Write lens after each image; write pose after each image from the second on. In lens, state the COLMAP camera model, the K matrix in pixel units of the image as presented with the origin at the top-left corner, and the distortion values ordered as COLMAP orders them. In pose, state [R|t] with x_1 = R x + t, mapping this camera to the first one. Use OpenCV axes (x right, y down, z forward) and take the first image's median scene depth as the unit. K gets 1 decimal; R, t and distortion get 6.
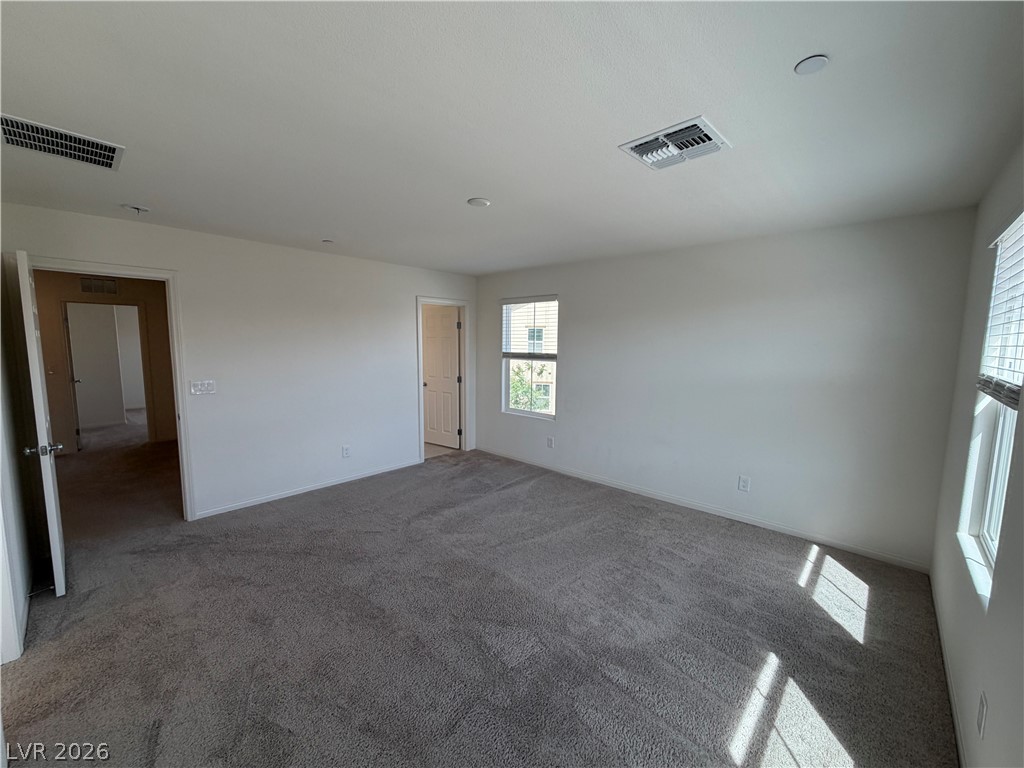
lens RADIAL K [[407.5, 0, 507.9], [0, 407.5, 384.6], [0, 0, 1]] dist [-0.002336, 0.000412]
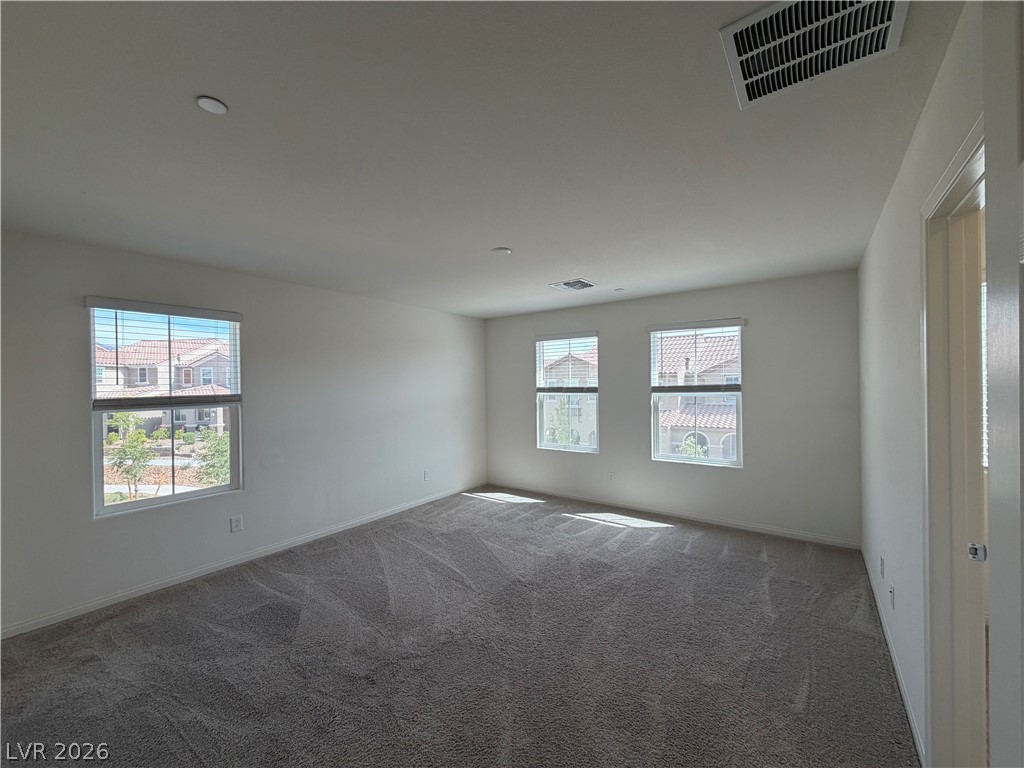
lens RADIAL K [[407.5, 0, 507.9], [0, 407.5, 384.6], [0, 0, 1]] dist [-0.002336, 0.000412]
pose [[-0.106772, -0.010288, 0.994230, -0.905754], [0.123844, 0.992022, 0.023564, -0.072289], [-0.986541, 0.125645, -0.104646, 0.867844]]
